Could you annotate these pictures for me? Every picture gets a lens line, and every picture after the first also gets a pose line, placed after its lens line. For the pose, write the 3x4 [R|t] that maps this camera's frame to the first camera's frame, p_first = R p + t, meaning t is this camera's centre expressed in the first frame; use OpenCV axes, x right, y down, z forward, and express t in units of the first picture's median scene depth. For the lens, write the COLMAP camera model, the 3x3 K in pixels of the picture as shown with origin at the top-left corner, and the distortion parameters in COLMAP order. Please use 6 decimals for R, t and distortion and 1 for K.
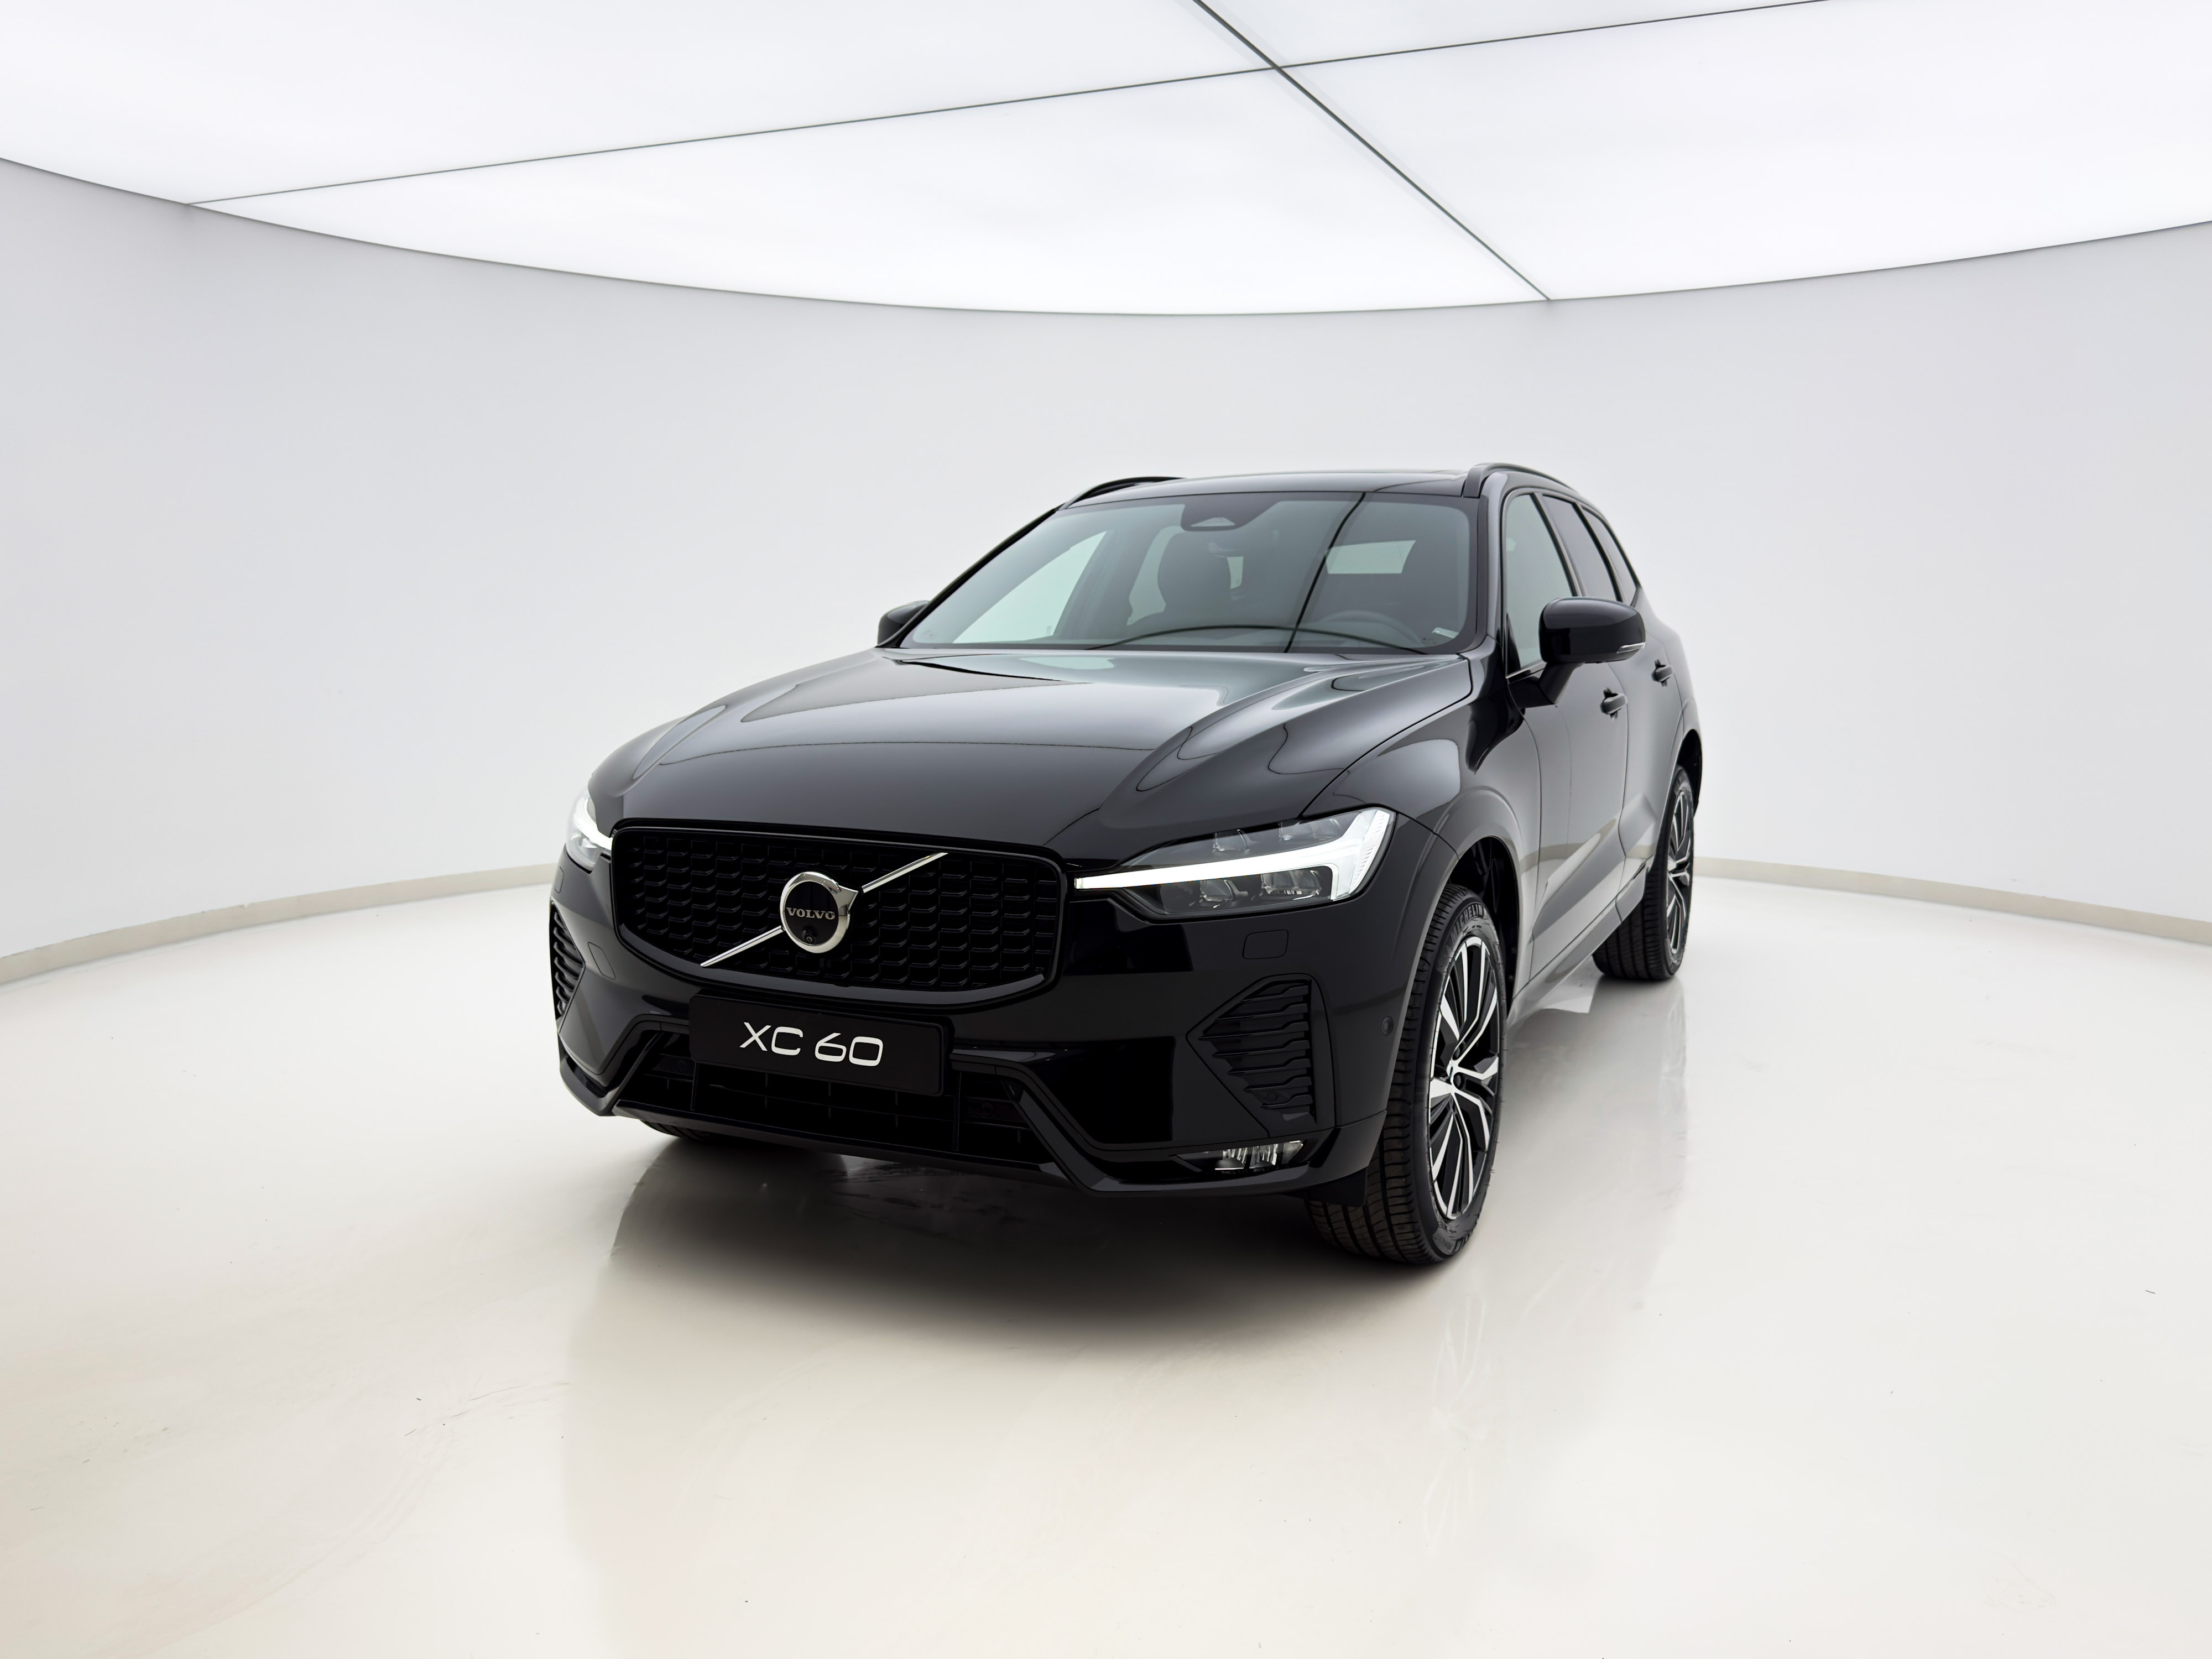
lens RADIAL K [[1592.6, 0, 1105.1], [0, 1592.6, 821.2], [0, 0, 1]] dist [0.024010, -0.018951]
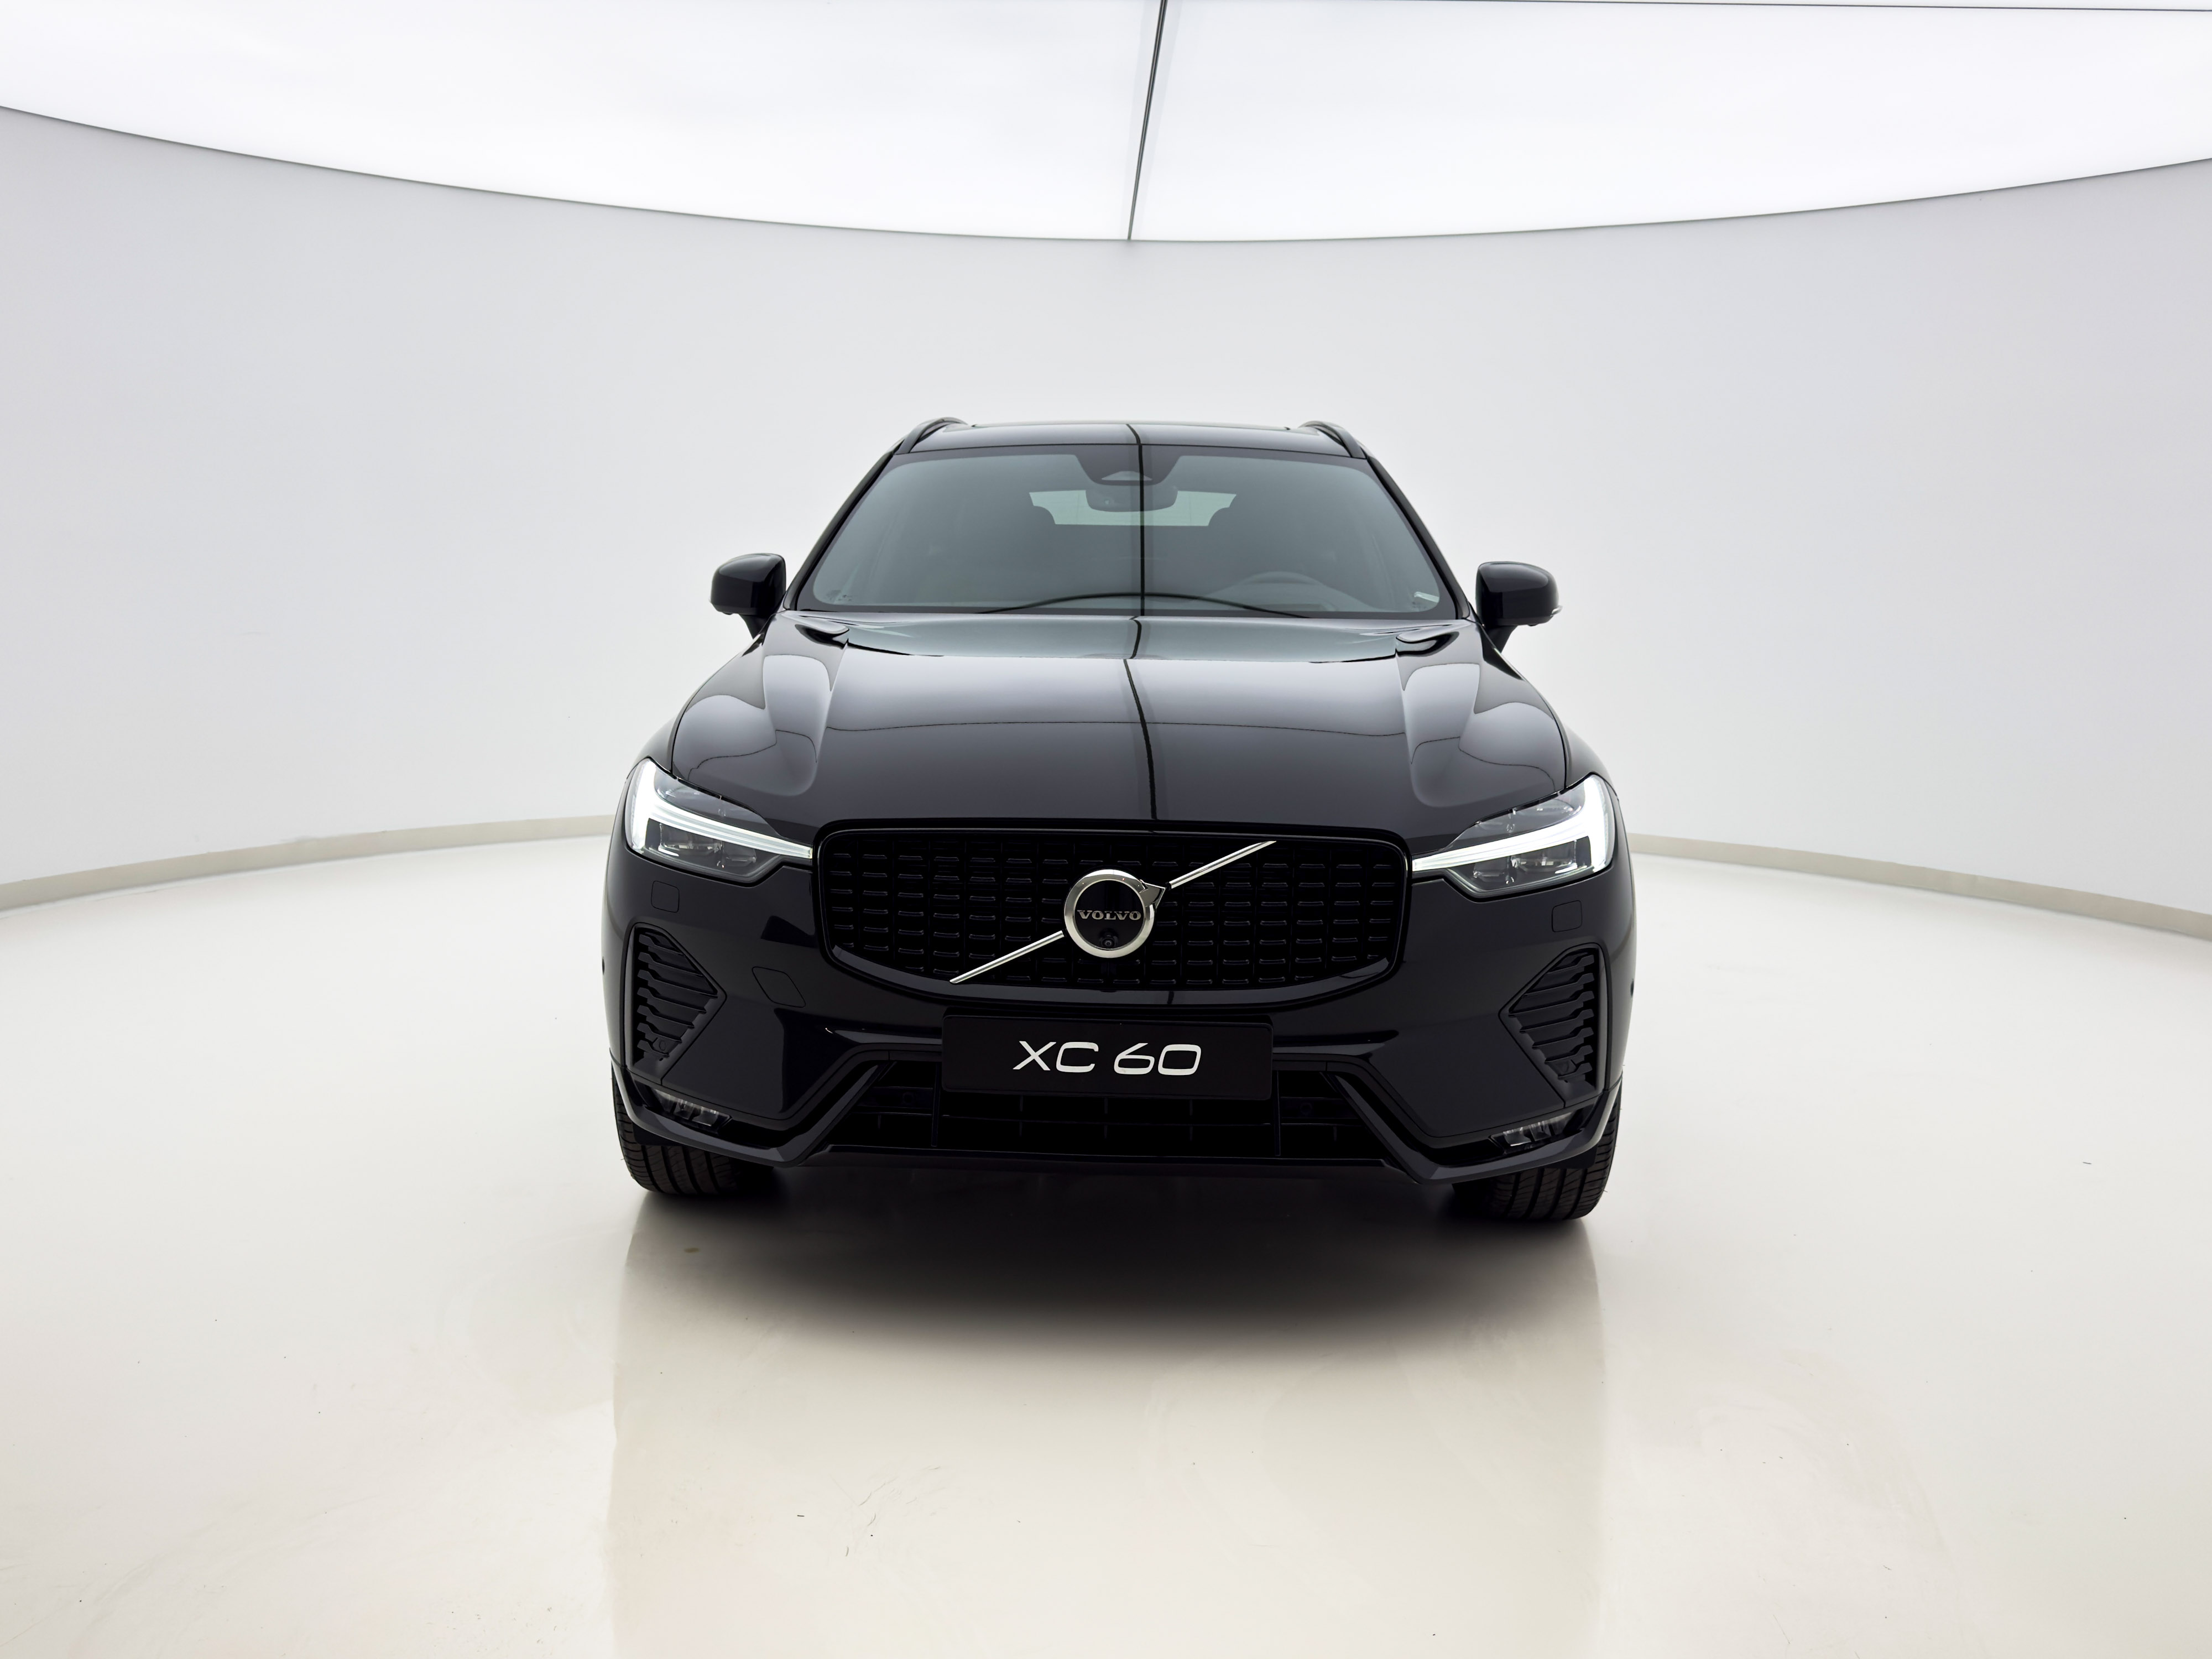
lens RADIAL K [[1771.5, 0, 1100.7], [0, 1771.5, 838.3], [0, 0, 1]] dist [-0.034944, -0.000237]
pose [[0.943309, -0.048159, 0.328403, -0.519225], [0.039844, 0.998693, 0.032006, -0.018285], [-0.329515, -0.017106, 0.943995, 0.048841]]
